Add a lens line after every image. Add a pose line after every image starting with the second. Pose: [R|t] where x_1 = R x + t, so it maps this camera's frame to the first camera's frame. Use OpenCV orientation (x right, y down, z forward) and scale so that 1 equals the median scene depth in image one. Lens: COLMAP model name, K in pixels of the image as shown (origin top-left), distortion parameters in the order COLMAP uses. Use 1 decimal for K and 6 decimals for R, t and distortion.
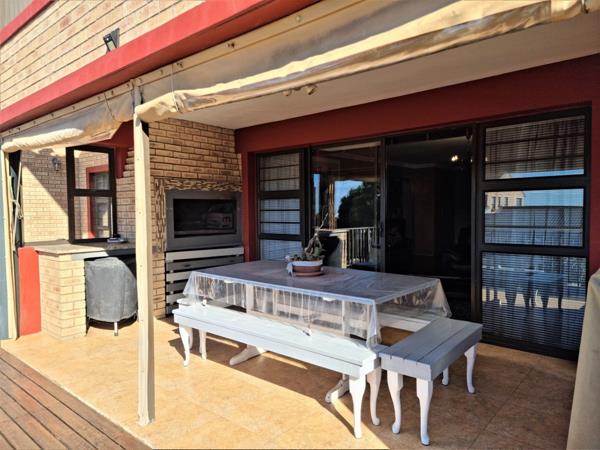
lens RADIAL K [[412.3, 0, 300.0], [0, 412.3, 225.0], [0, 0, 1]] dist [0.074833, -0.052029]
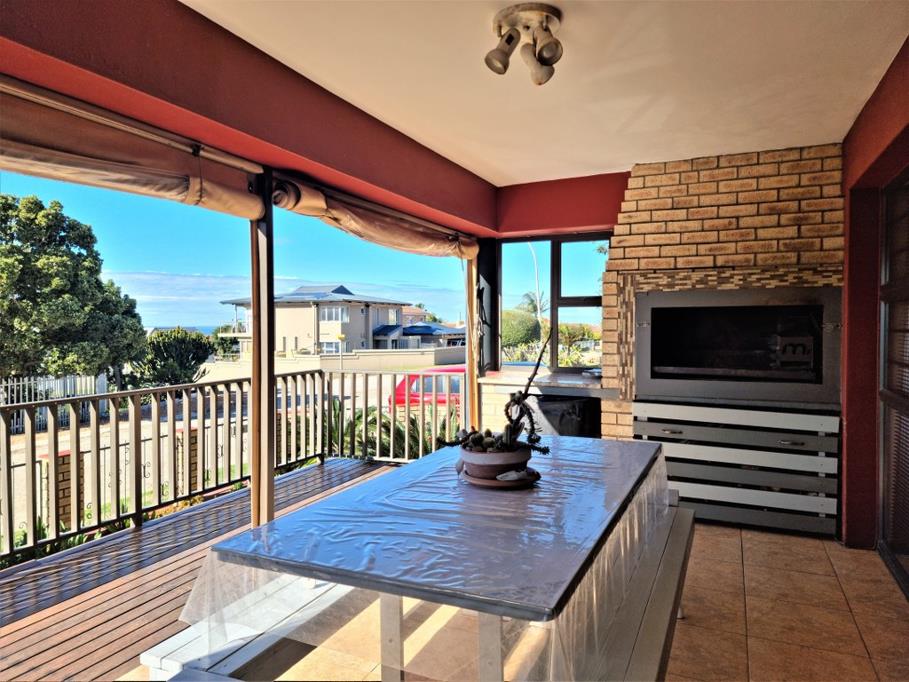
lens RADIAL K [[624.6, 0, 454.5], [0, 624.6, 341.0], [0, 0, 1]] dist [0.074833, -0.052029]
pose [[0.289757, 0.034403, -0.956482, 0.418975], [-0.035713, 0.999046, 0.025115, -0.029628], [0.956434, 0.026882, 0.290710, 0.487791]]
